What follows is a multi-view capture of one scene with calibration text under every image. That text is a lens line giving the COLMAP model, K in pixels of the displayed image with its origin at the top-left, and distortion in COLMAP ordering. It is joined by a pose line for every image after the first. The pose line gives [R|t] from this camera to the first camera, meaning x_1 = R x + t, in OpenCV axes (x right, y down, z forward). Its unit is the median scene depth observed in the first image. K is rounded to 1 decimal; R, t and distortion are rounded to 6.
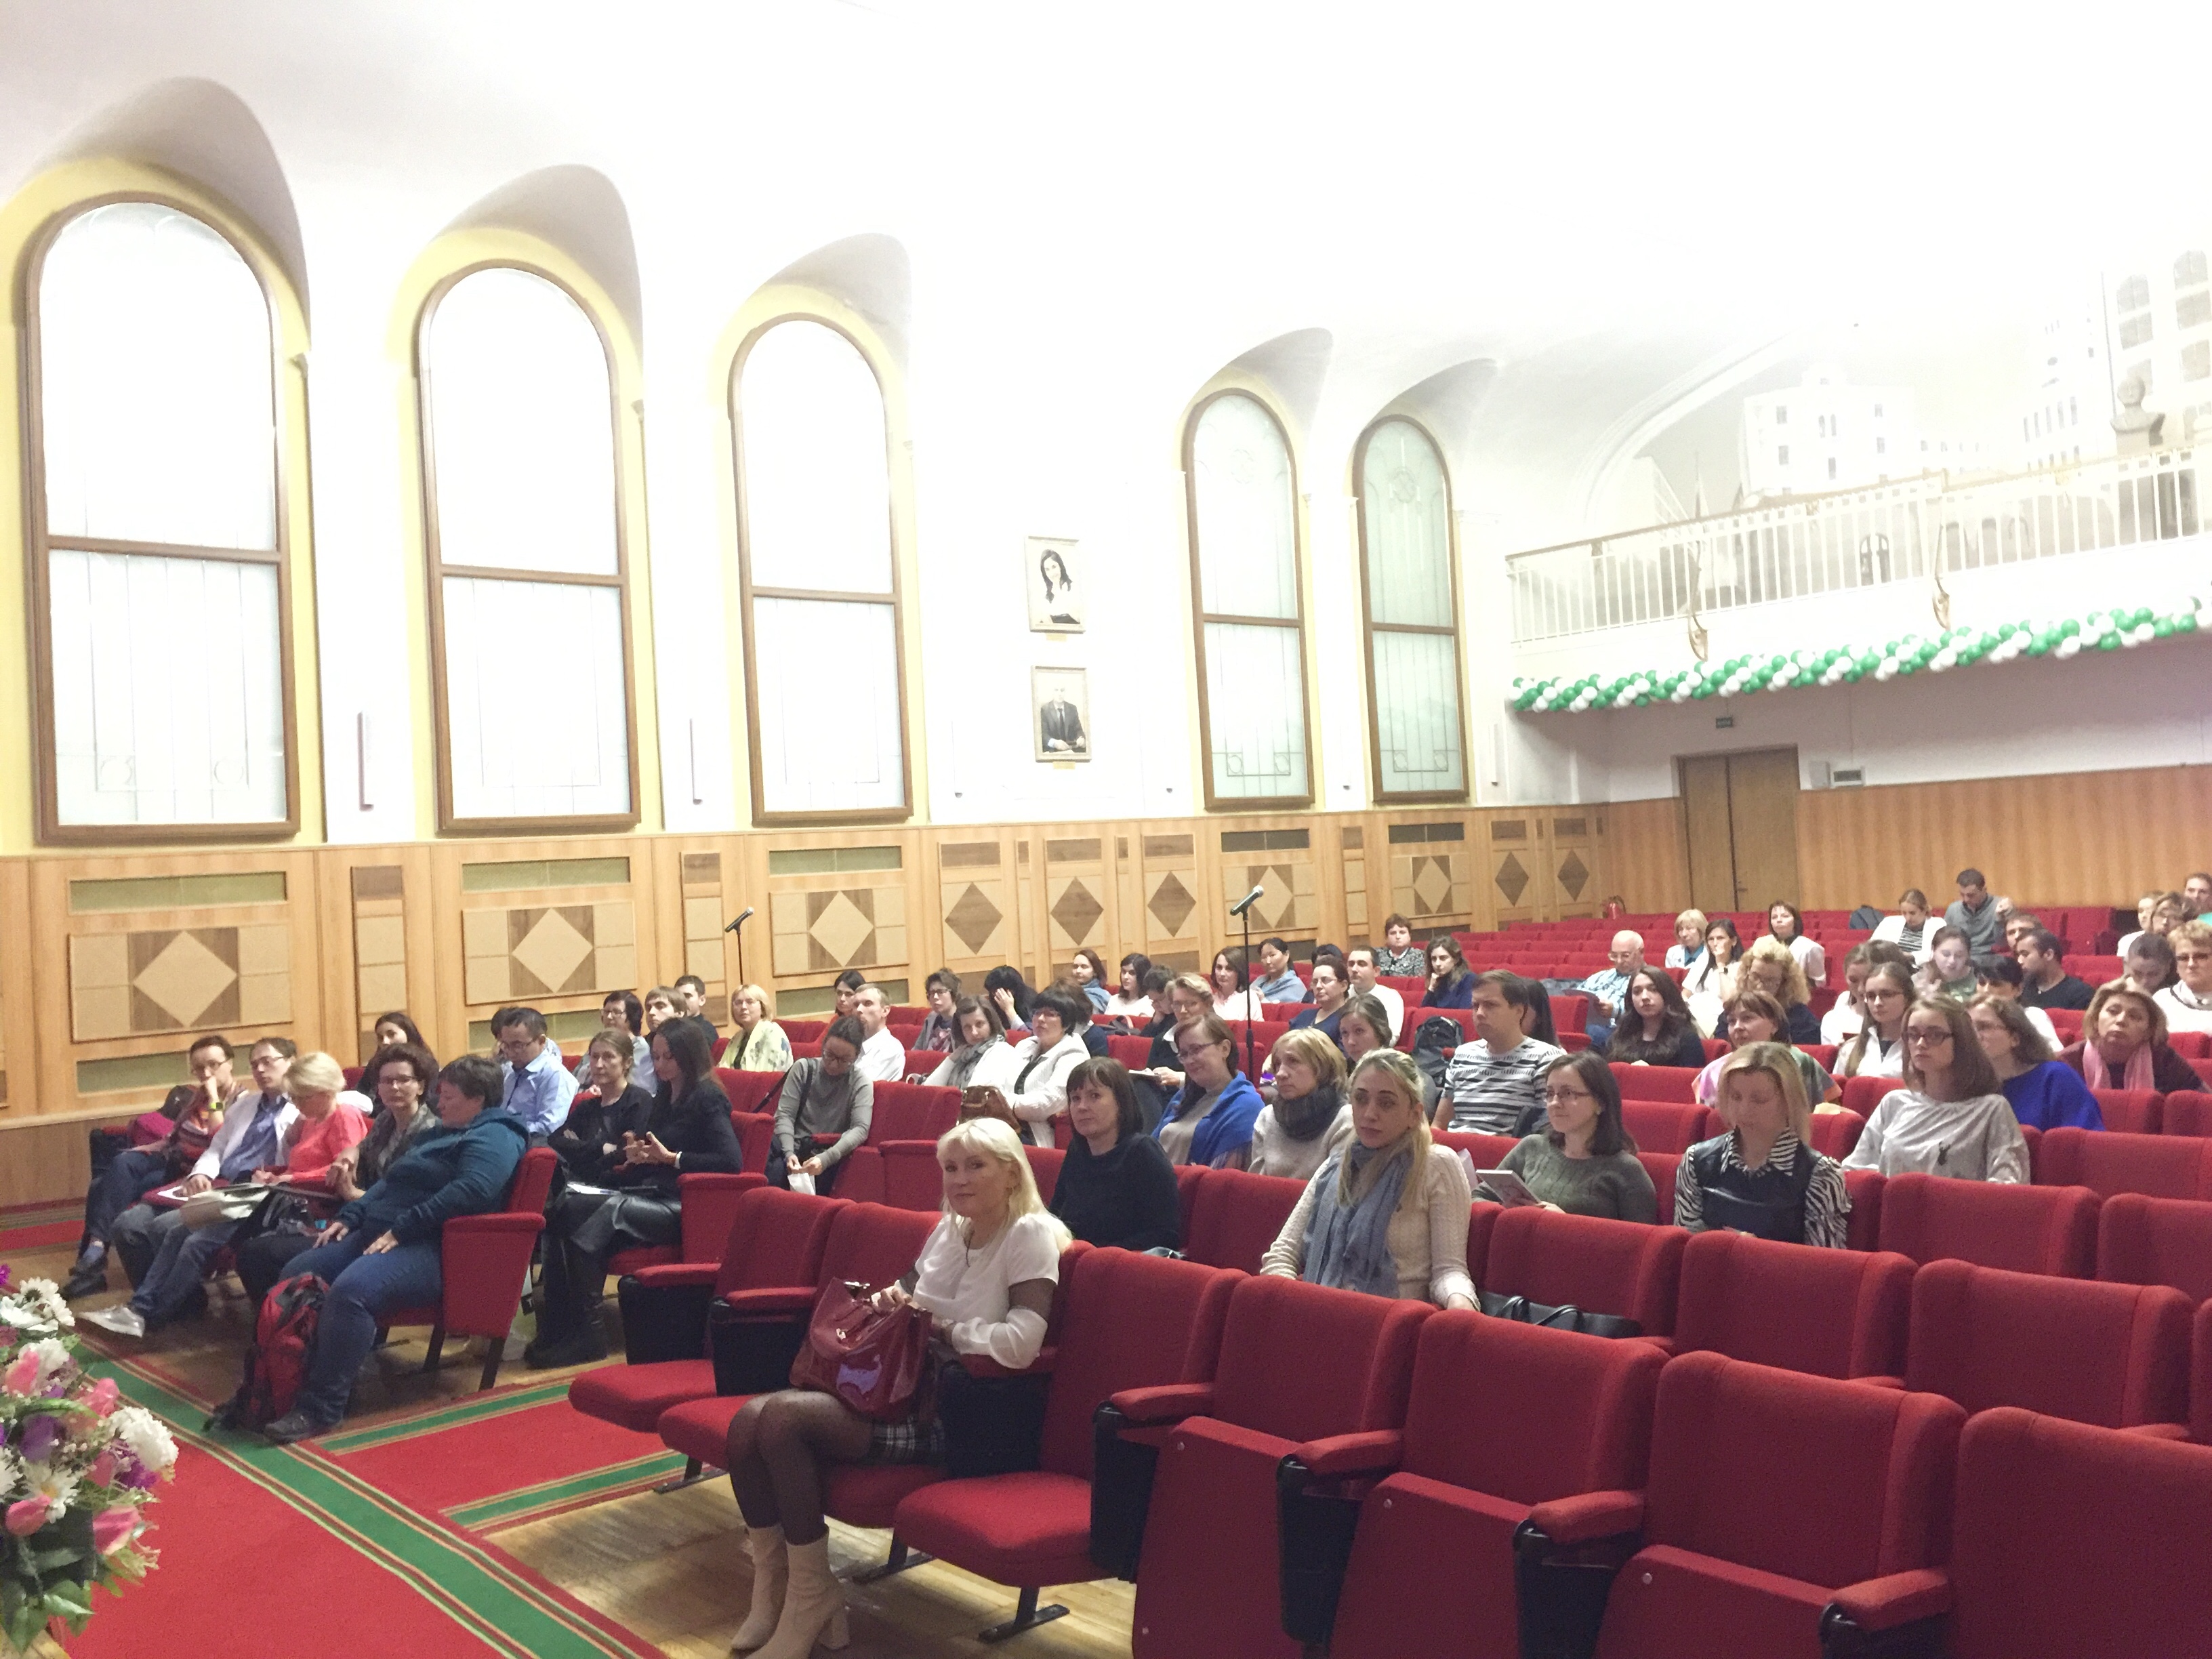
lens RADIAL K [[1840.6, 0, 1099.8], [0, 1840.6, 829.9], [0, 0, 1]] dist [0.061372, 0.000943]
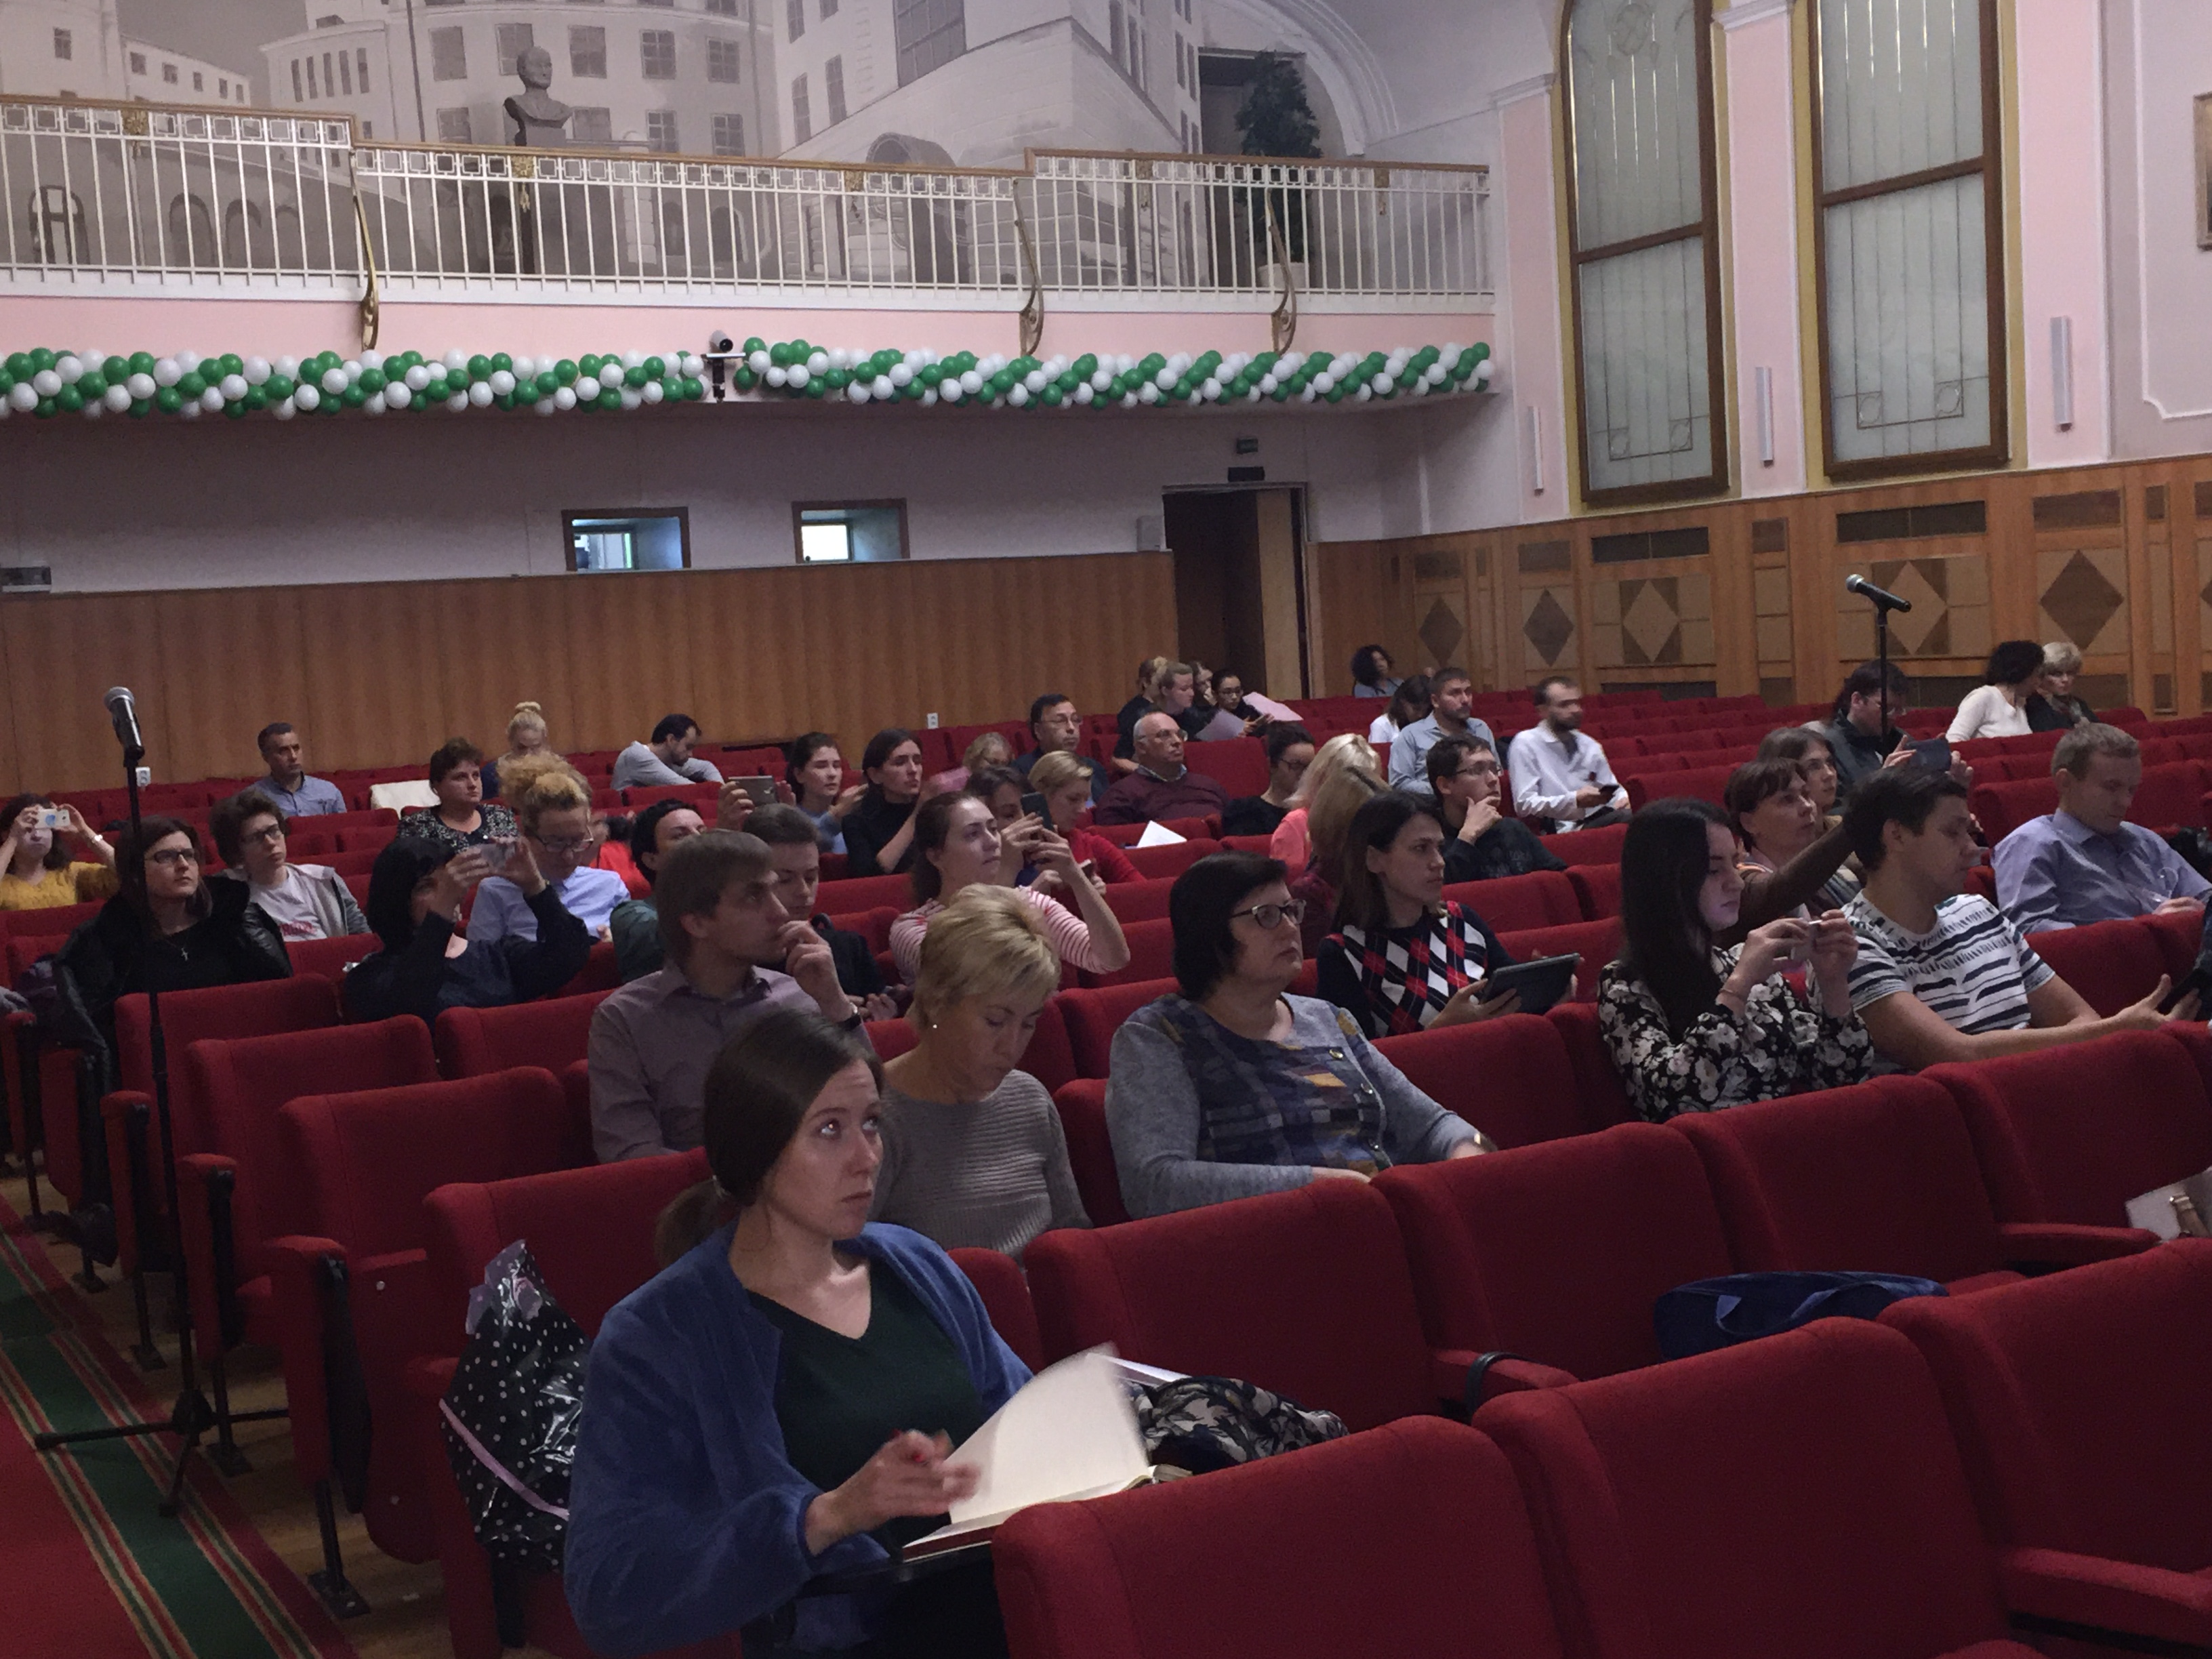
lens RADIAL K [[2609.9, 0, 1103.0], [0, 2609.9, 831.0], [0, 0, 1]] dist [-0.012274, 0.000000]
pose [[-0.178560, 0.151762, -0.972155, 1.121910], [0.102396, 0.985535, 0.135043, -0.043467], [0.978586, -0.075431, -0.191517, 0.931107]]
